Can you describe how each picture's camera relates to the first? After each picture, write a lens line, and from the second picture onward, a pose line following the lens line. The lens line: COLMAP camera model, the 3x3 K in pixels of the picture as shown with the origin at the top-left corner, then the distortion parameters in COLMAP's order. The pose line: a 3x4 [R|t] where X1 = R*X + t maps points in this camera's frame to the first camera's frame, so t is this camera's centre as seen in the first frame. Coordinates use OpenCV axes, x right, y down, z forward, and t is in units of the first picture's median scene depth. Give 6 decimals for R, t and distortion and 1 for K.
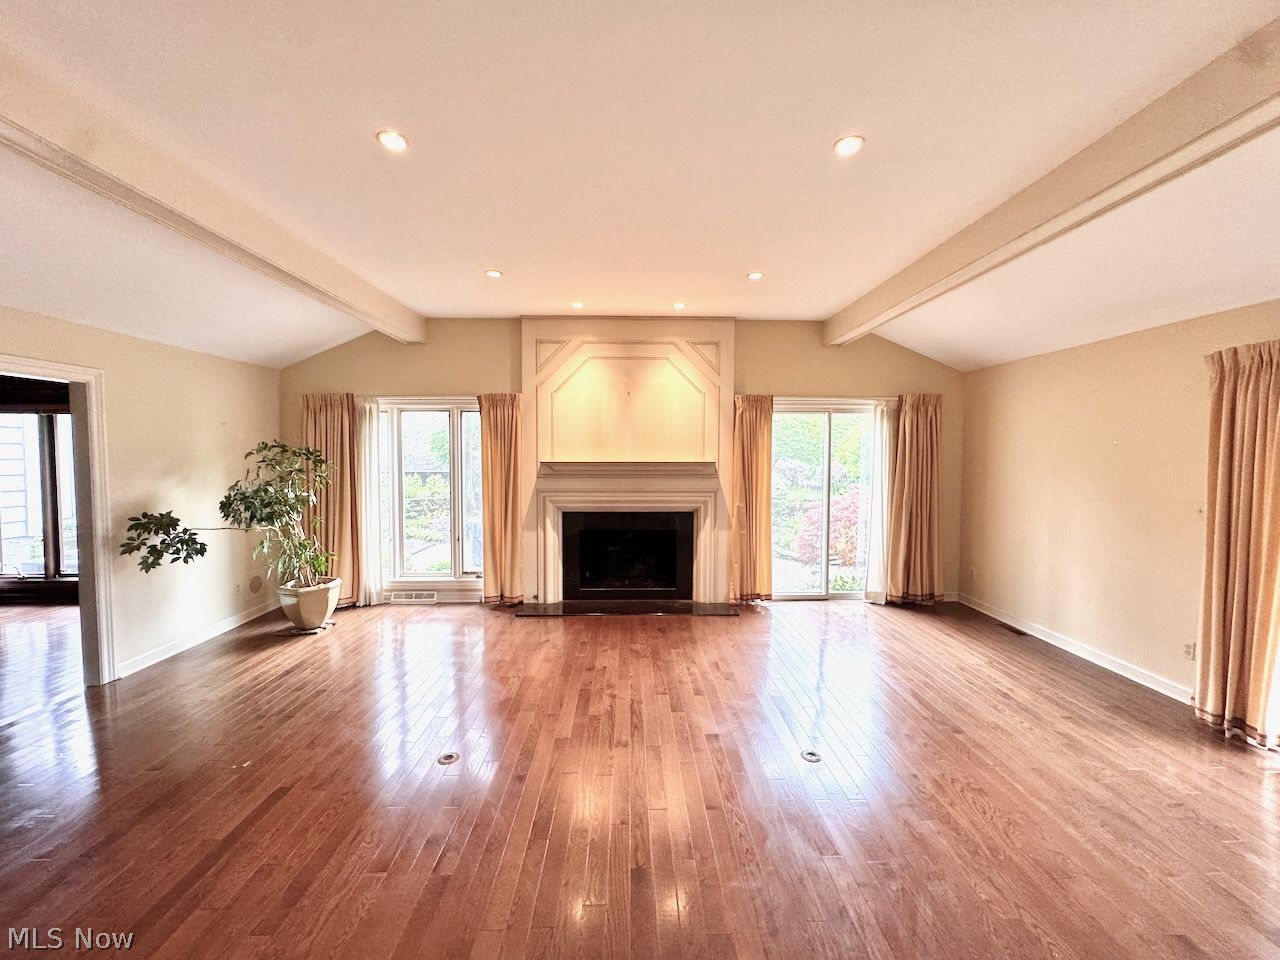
lens RADIAL K [[512.1, 0, 642.8], [0, 512.1, 477.4], [0, 0, 1]] dist [-0.004272, -0.000086]
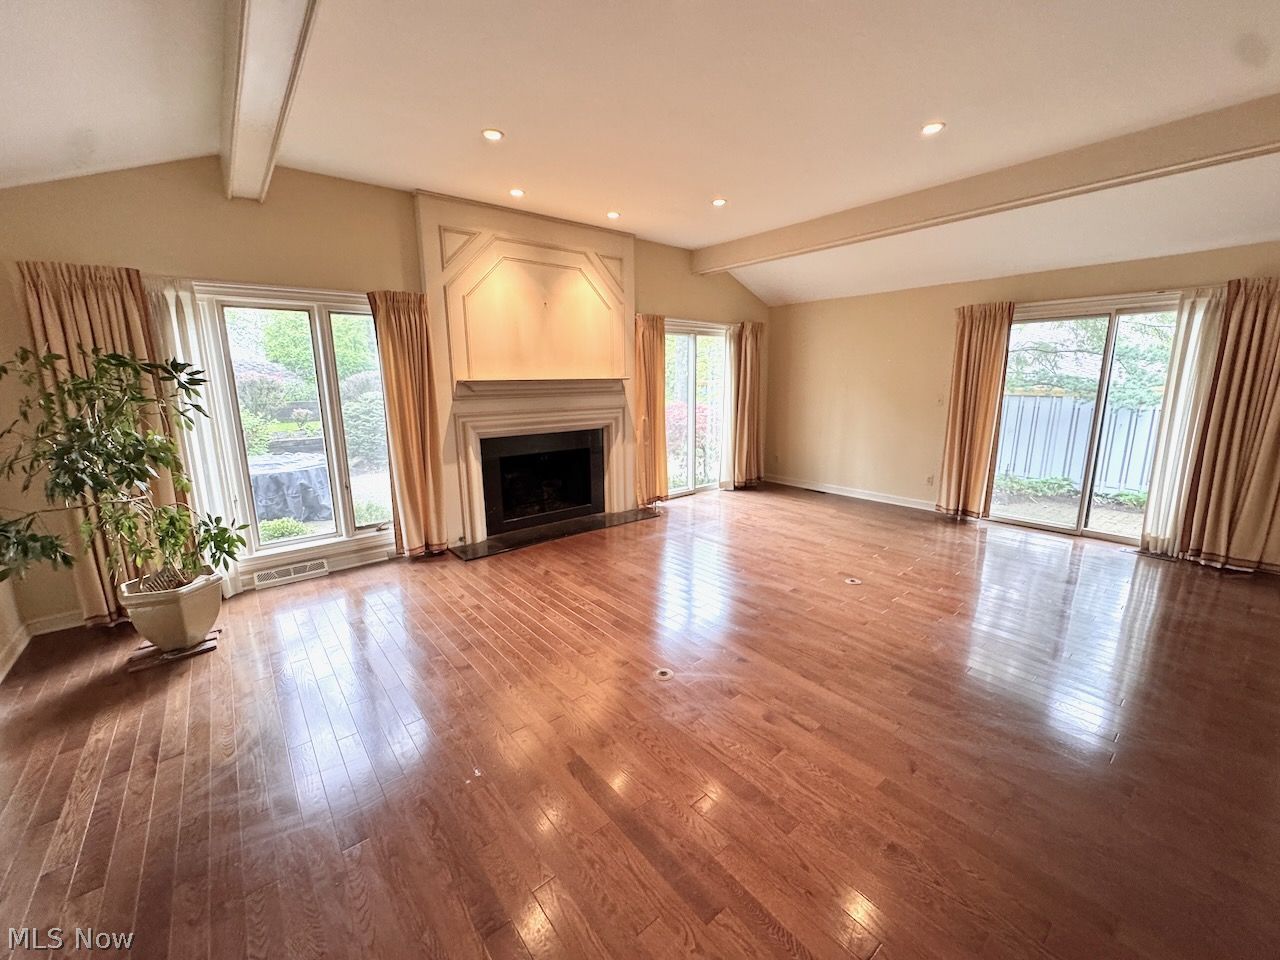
lens RADIAL K [[512.1, 0, 641.2], [0, 512.1, 476.7], [0, 0, 1]] dist [-0.004272, -0.000086]
pose [[0.786639, -0.127772, 0.604047, -0.487326], [0.040583, 0.986937, 0.155914, 0.005901], [-0.616078, -0.098134, 0.781548, 0.141777]]
